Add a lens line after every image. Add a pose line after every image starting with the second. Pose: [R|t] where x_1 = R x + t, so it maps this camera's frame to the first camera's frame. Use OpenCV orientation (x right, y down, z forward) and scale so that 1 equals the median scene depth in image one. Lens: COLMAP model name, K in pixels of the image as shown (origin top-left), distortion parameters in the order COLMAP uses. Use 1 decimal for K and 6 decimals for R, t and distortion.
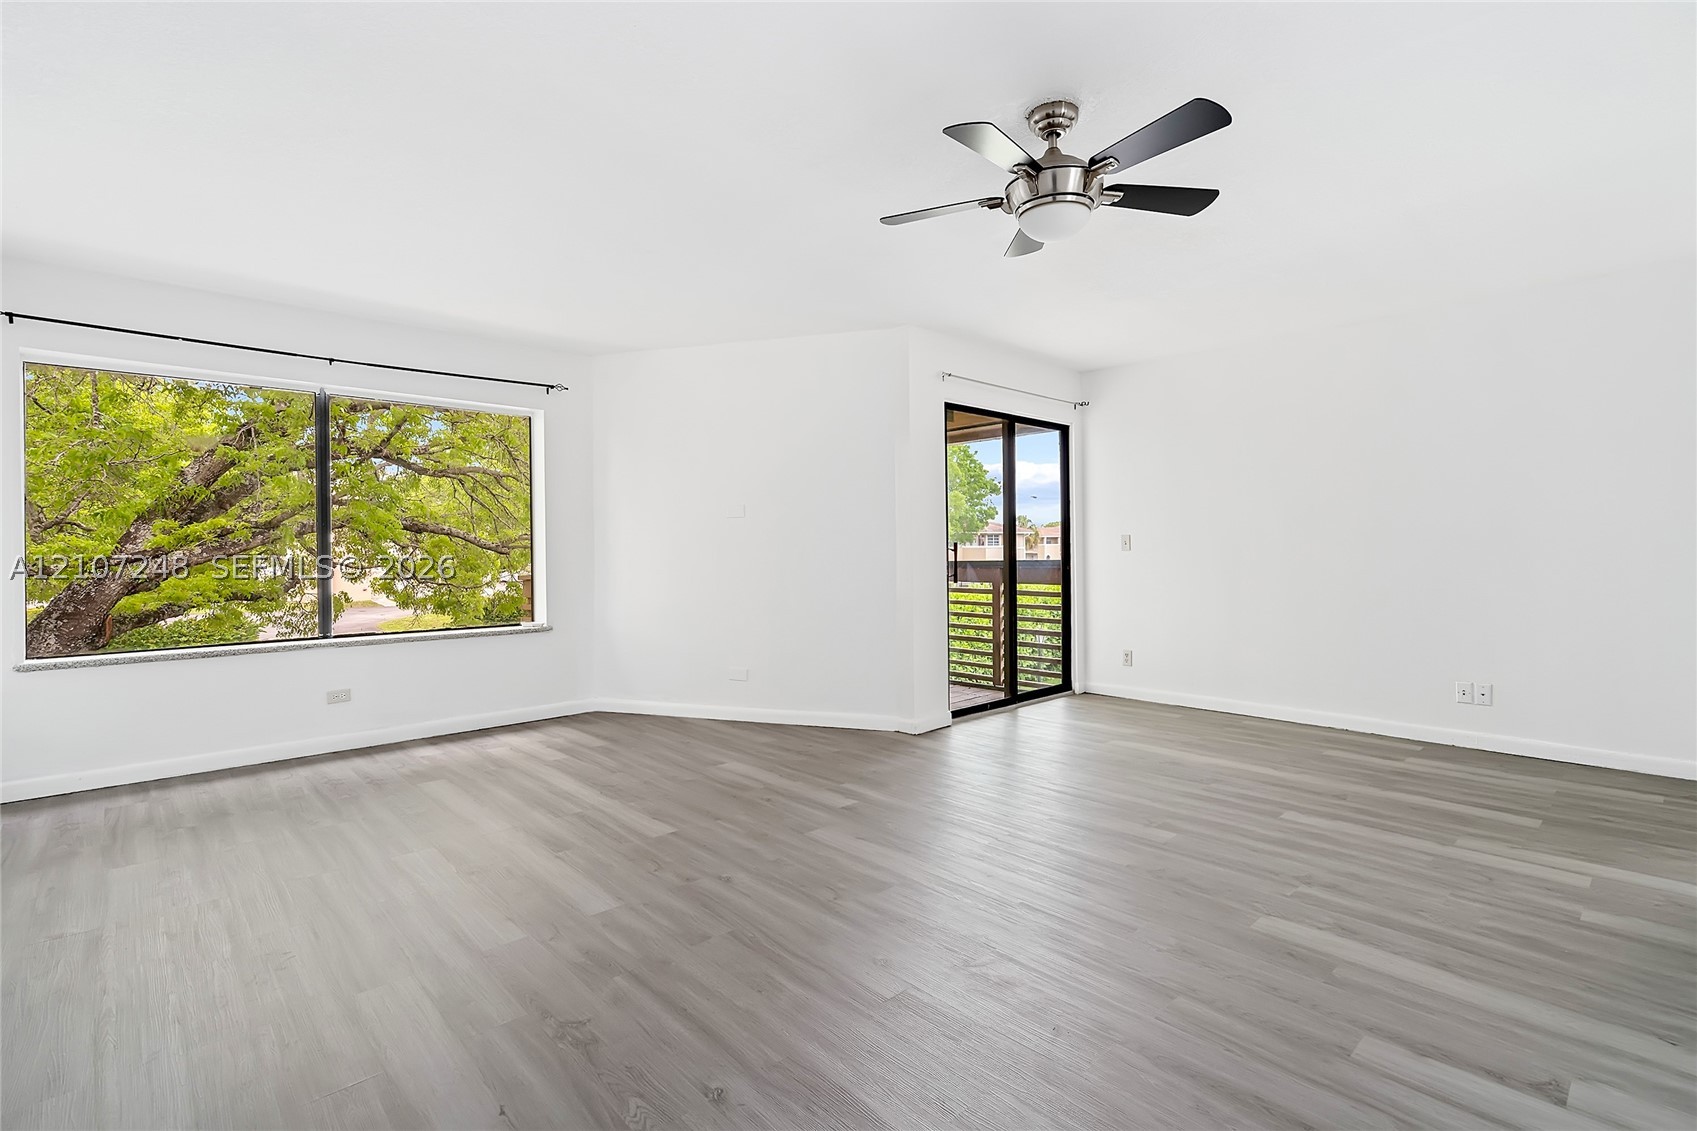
lens RADIAL K [[789.7, 0, 847.0], [0, 789.7, 556.8], [0, 0, 1]] dist [-0.006404, 0.000130]
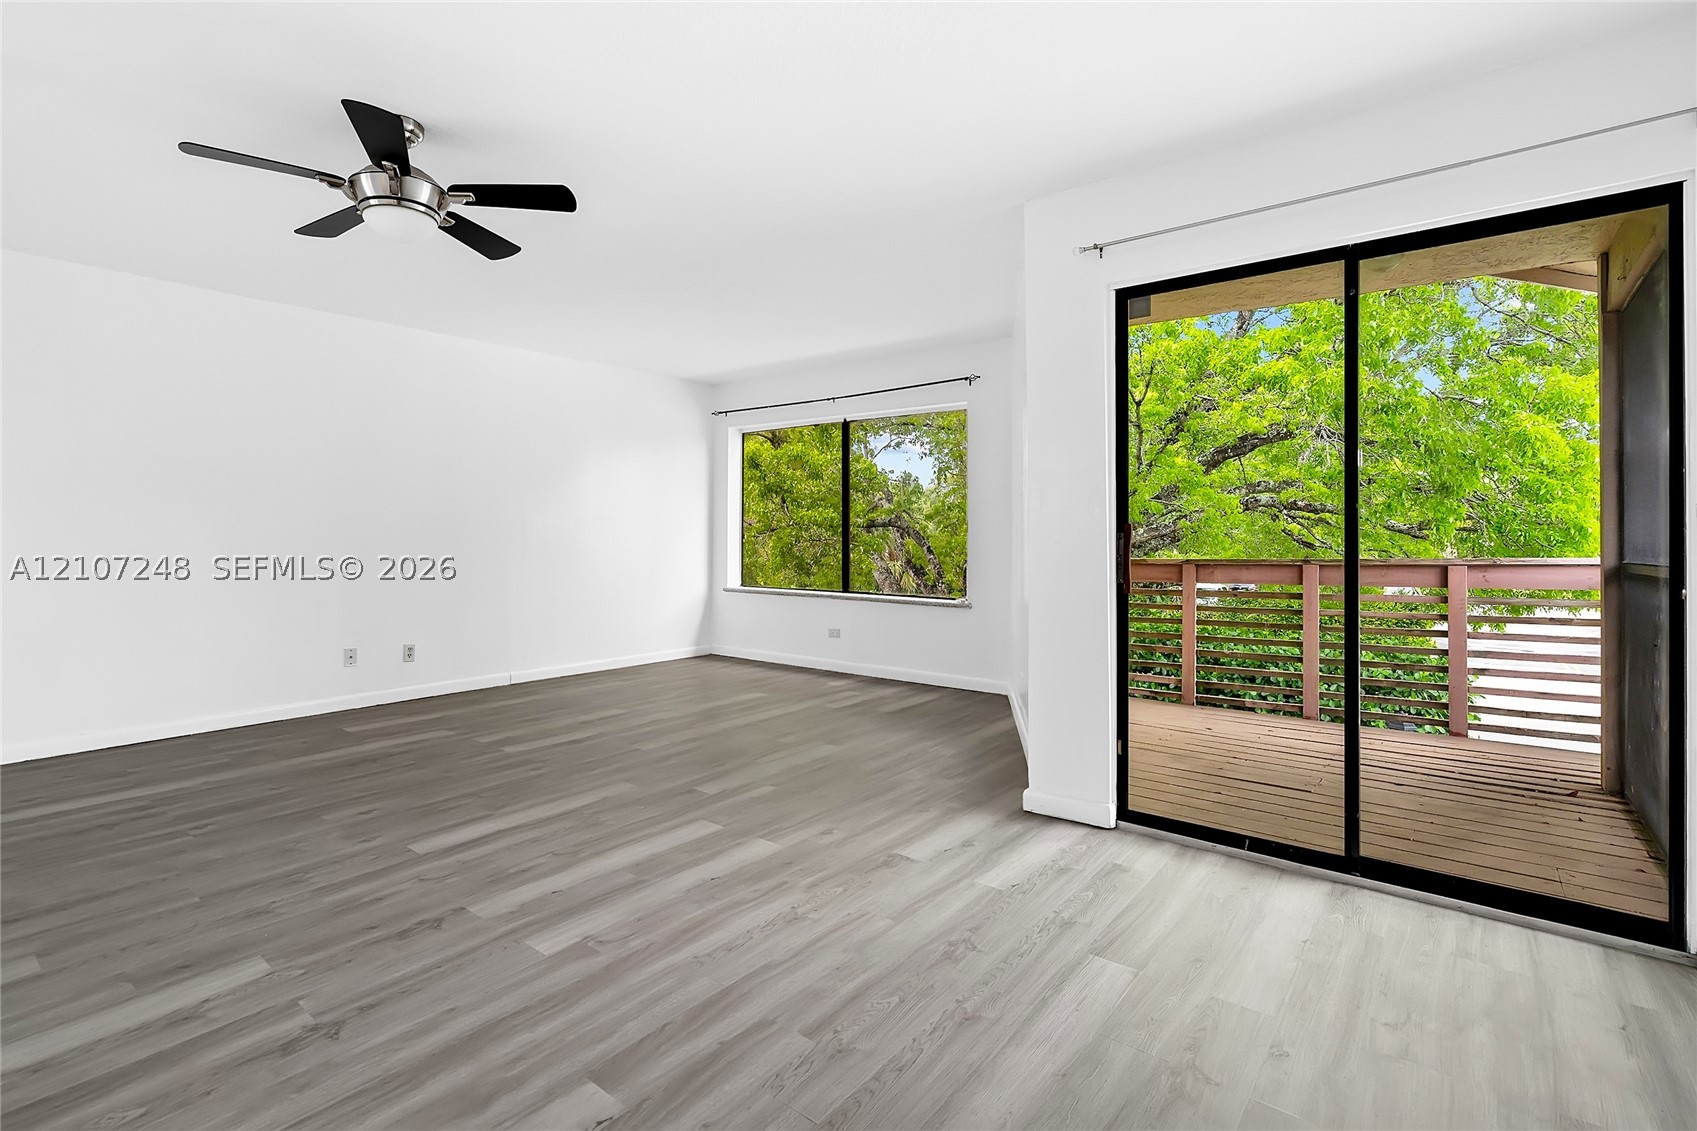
lens RADIAL K [[789.7, 0, 833.5], [0, 789.7, 531.7], [0, 0, 1]] dist [-0.006404, 0.000130]
pose [[0.138294, 0.005623, -0.990375, 1.025503], [-0.012894, 0.999909, 0.003877, -0.016942], [0.990307, 0.012234, 0.138354, 1.047553]]
